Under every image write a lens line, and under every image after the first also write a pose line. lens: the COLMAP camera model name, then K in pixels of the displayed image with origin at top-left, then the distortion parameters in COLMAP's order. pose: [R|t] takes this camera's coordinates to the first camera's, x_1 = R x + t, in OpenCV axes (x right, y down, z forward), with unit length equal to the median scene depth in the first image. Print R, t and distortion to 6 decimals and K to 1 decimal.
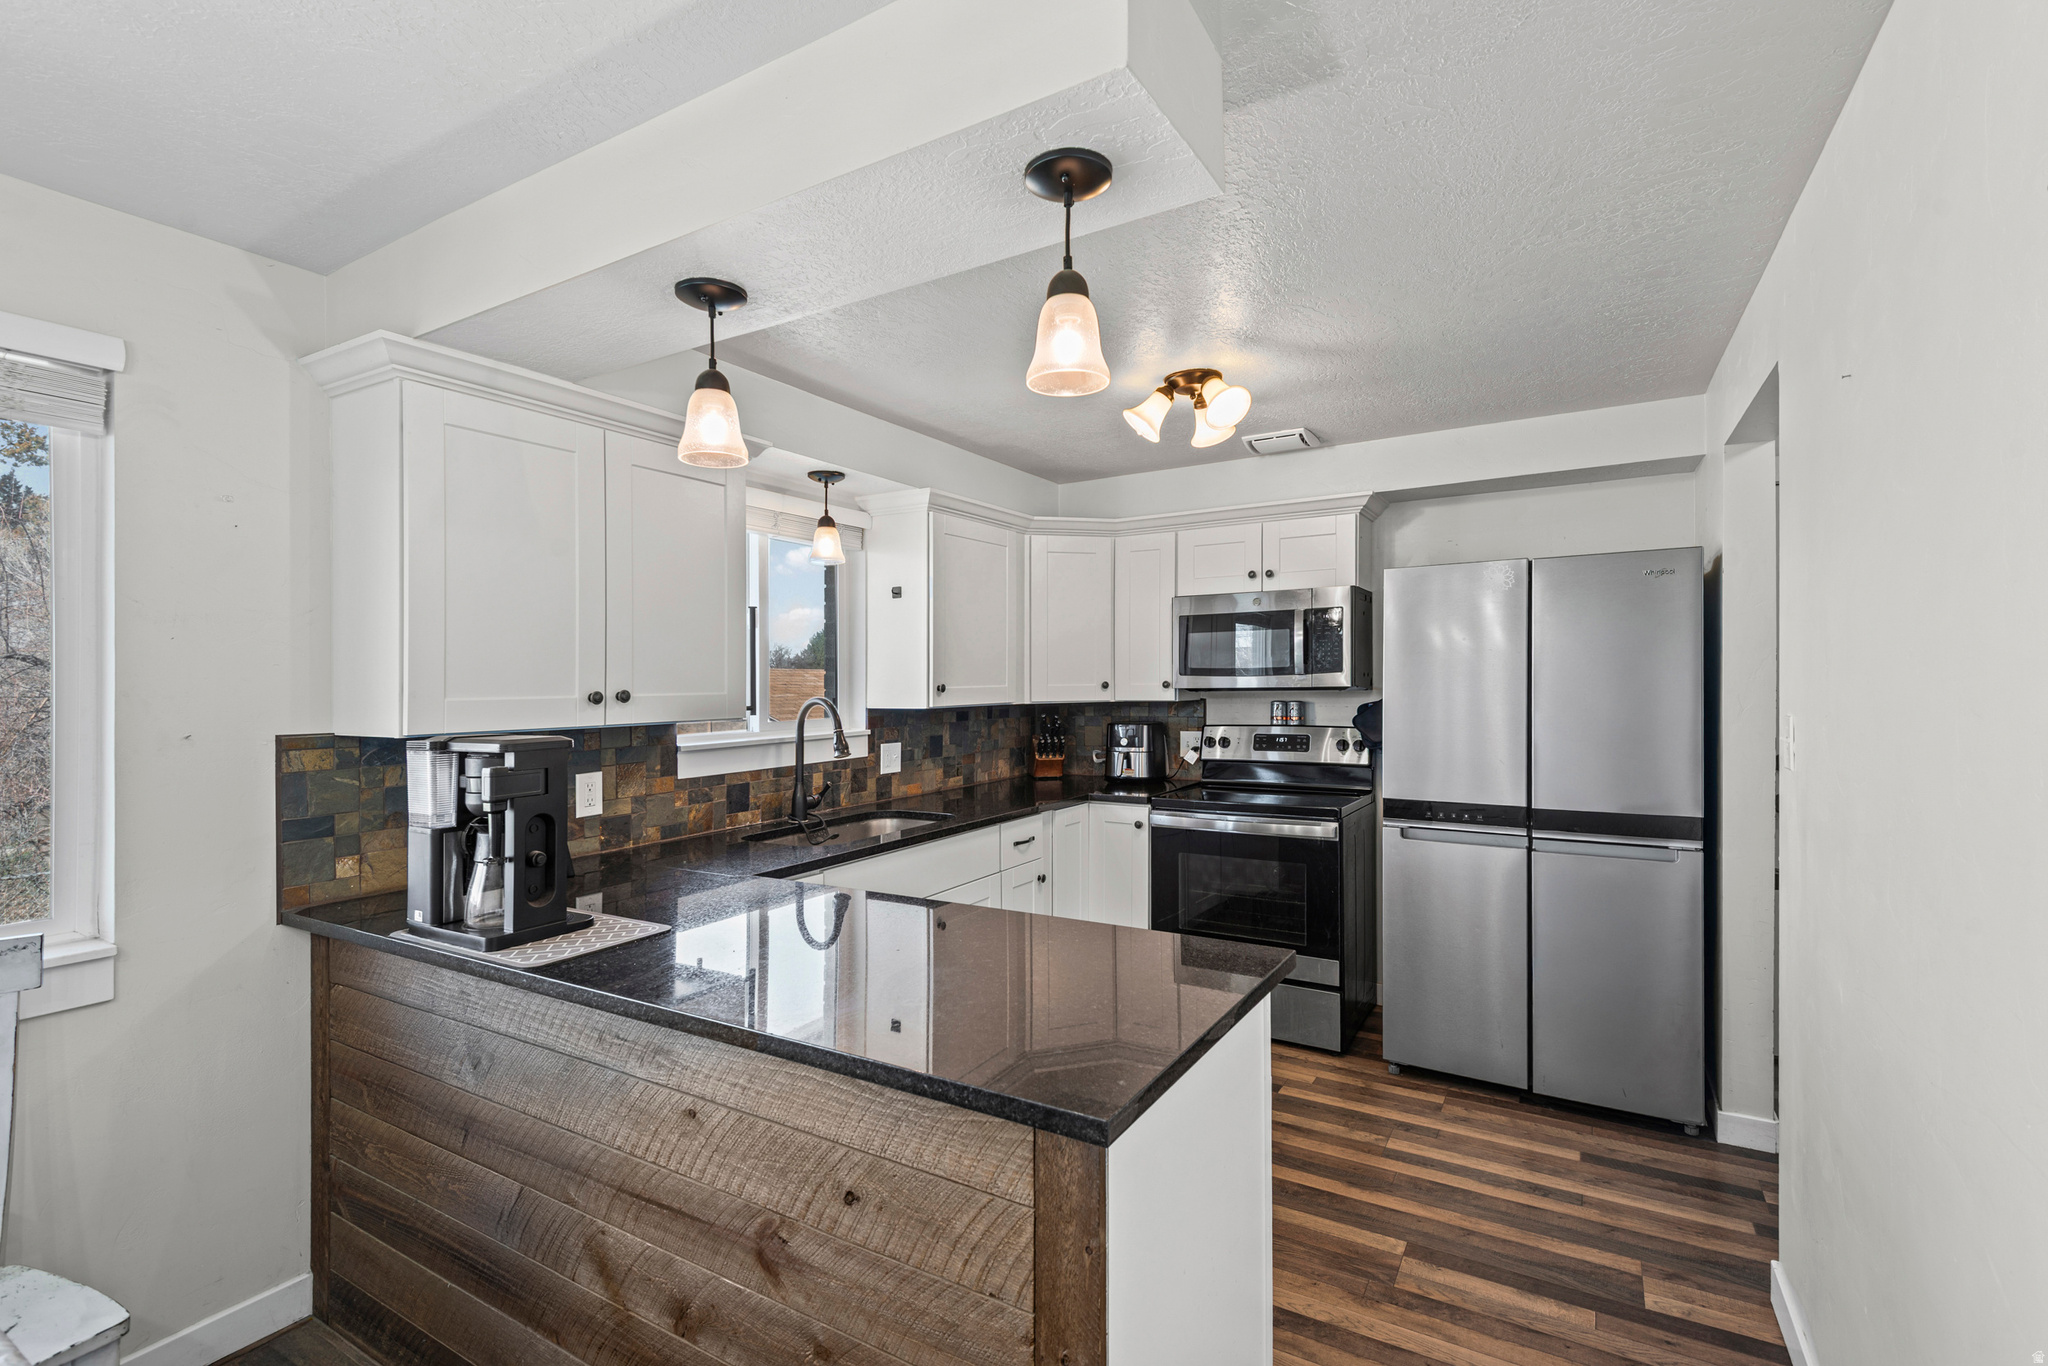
lens RADIAL K [[915.3, 0, 1041.4], [0, 915.3, 676.8], [0, 0, 1]] dist [-0.004303, -0.000277]
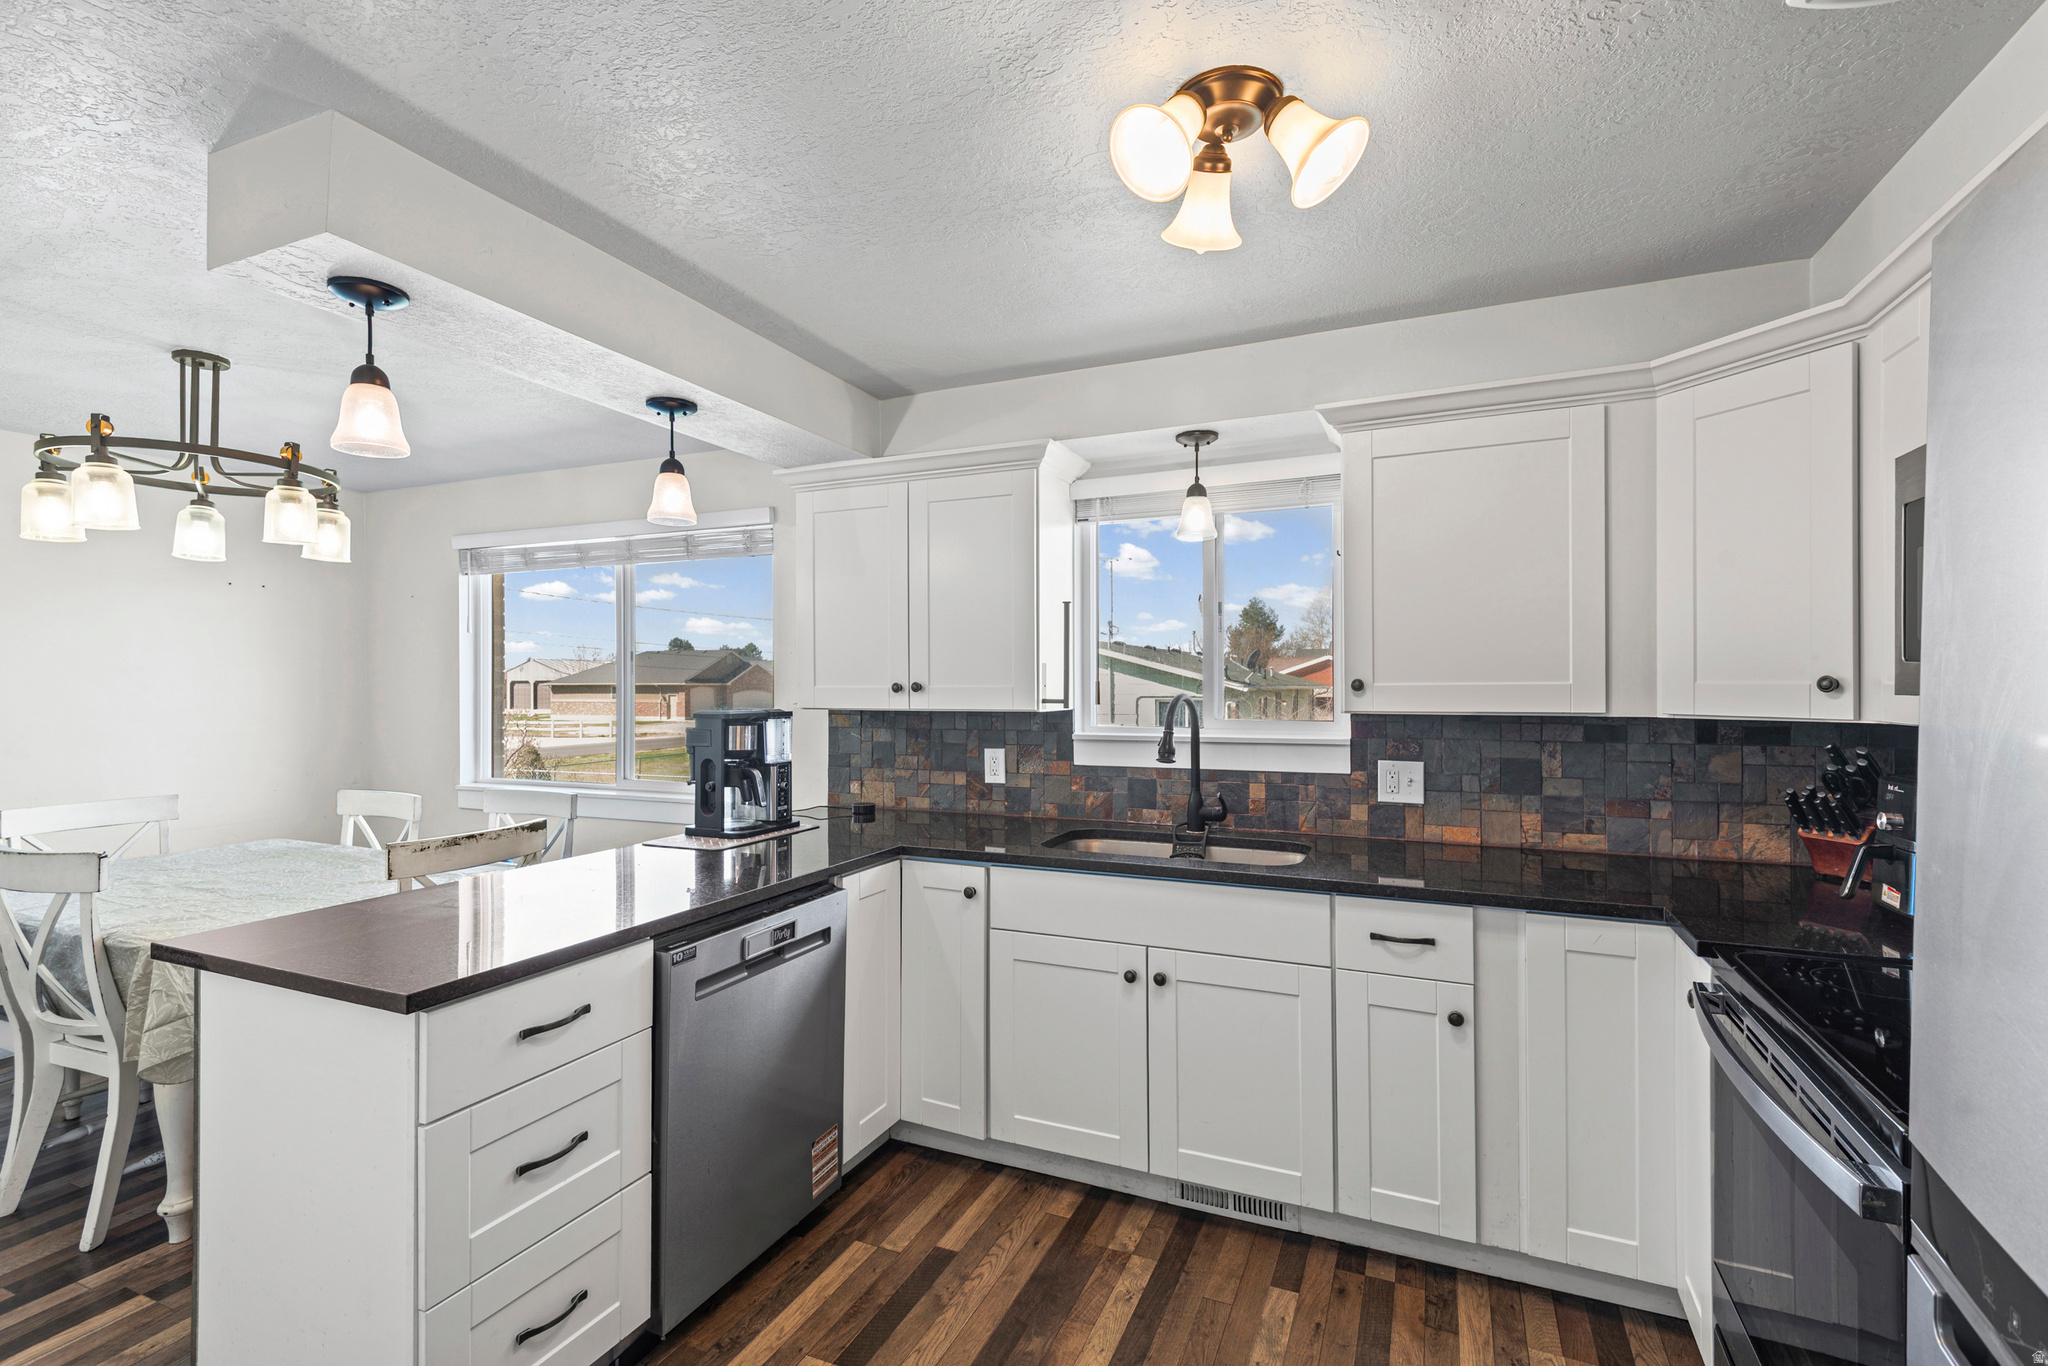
lens RADIAL K [[915.3, 0, 1040.7], [0, 915.3, 673.9], [0, 0, 1]] dist [-0.004303, -0.000277]
pose [[0.113169, 0.007716, -0.993546, 0.588409], [0.007168, 0.999937, 0.008582, -0.004528], [0.993550, -0.008093, 0.113107, 0.734537]]
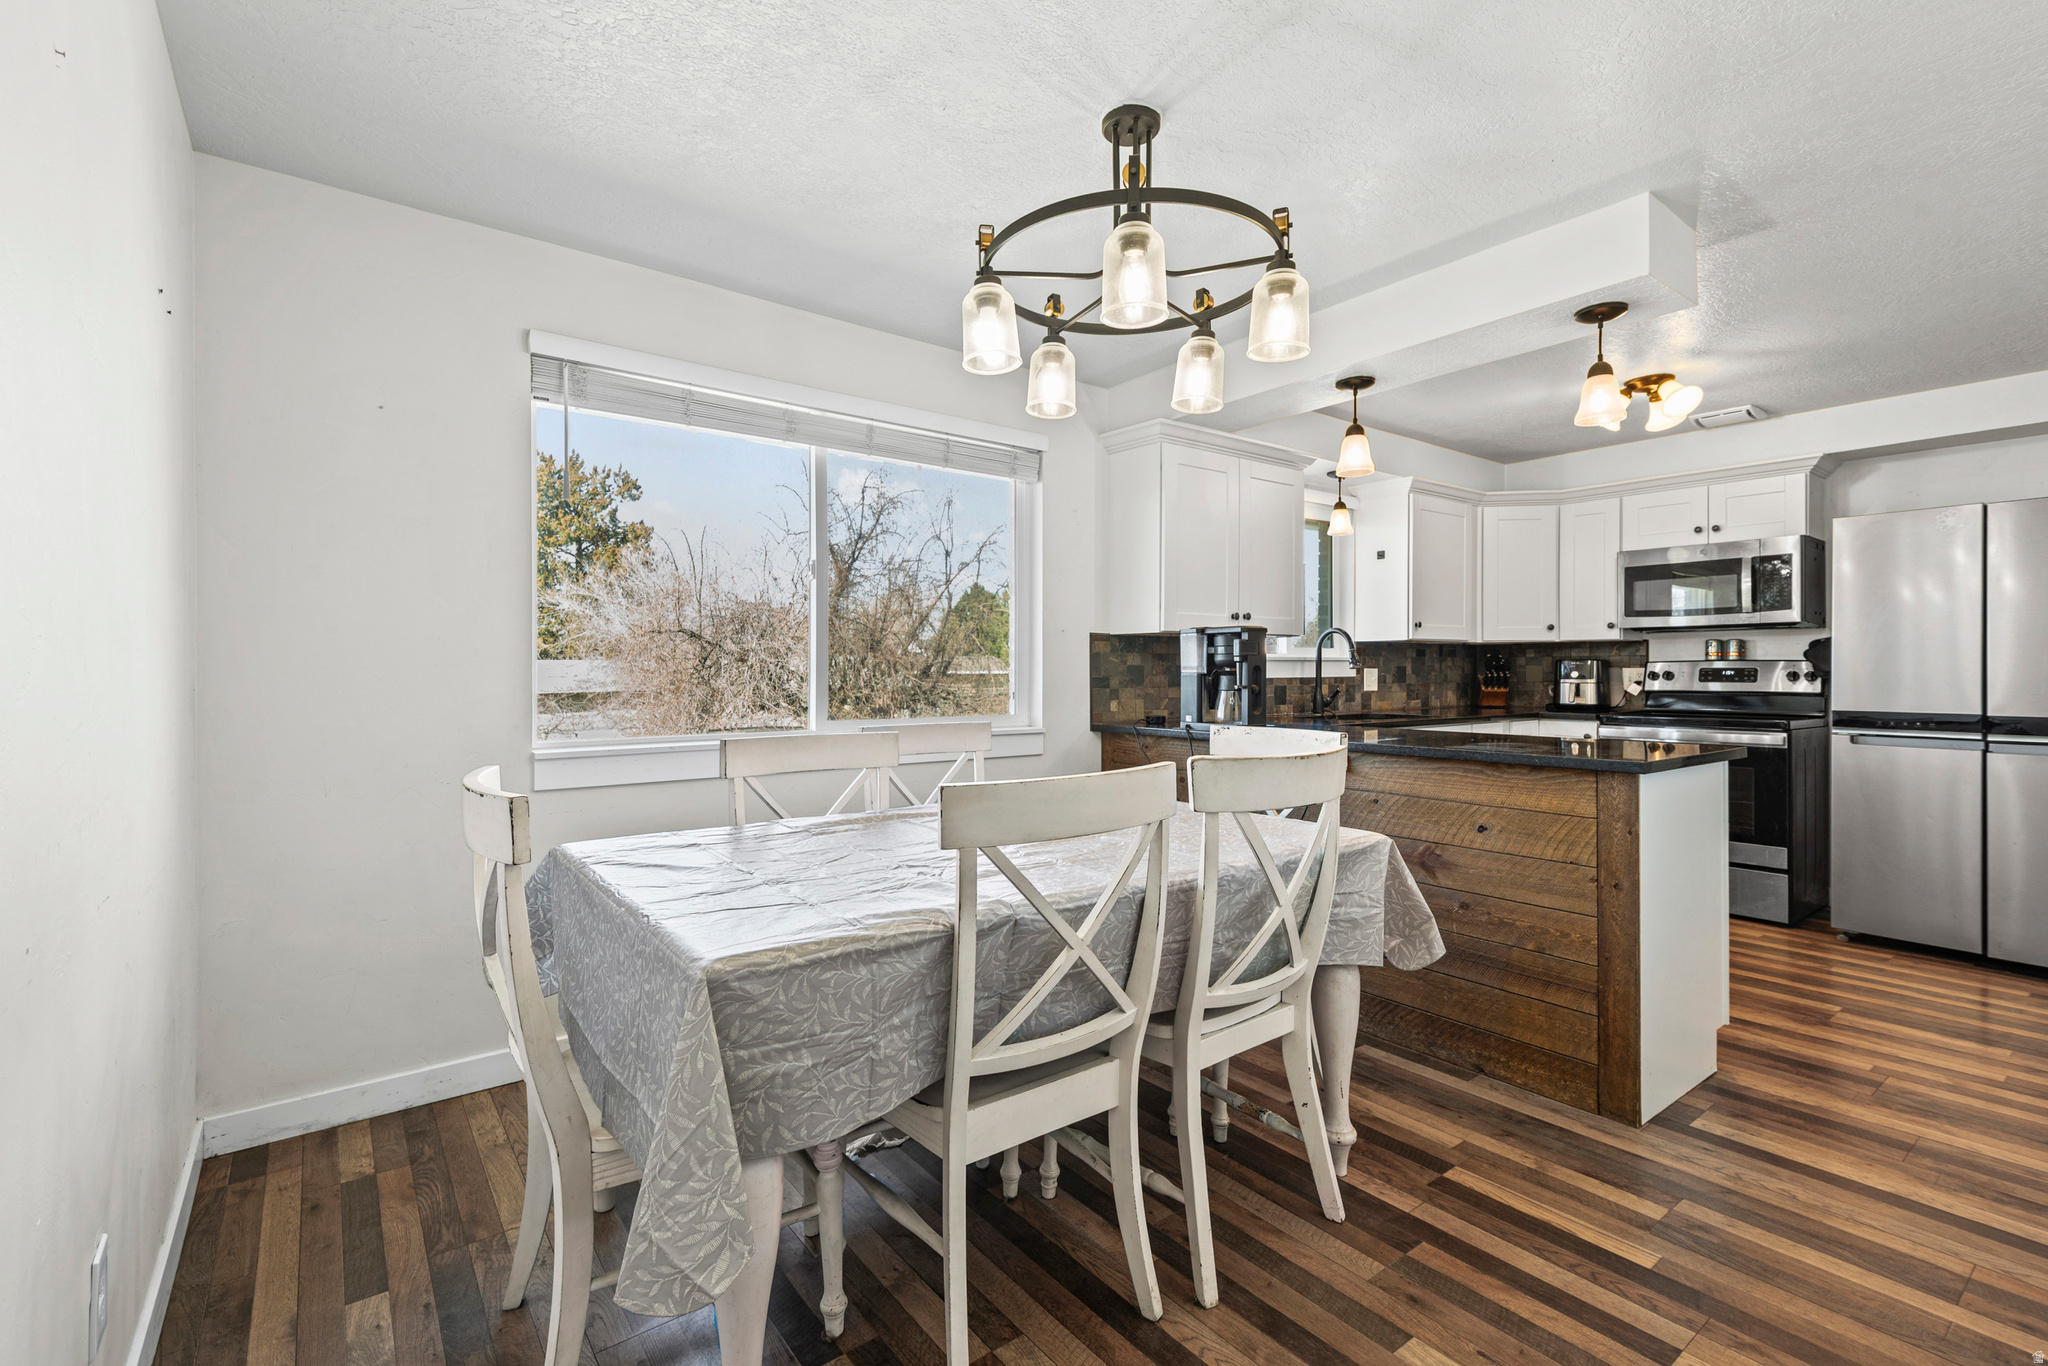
lens RADIAL K [[915.3, 0, 1015.2], [0, 915.3, 653.4], [0, 0, 1]] dist [-0.004303, -0.000277]
pose [[0.921619, 0.004344, -0.388071, -0.143876], [-0.008484, 0.999924, -0.008954, 0.076451], [0.388003, 0.011544, 0.921586, -0.495820]]
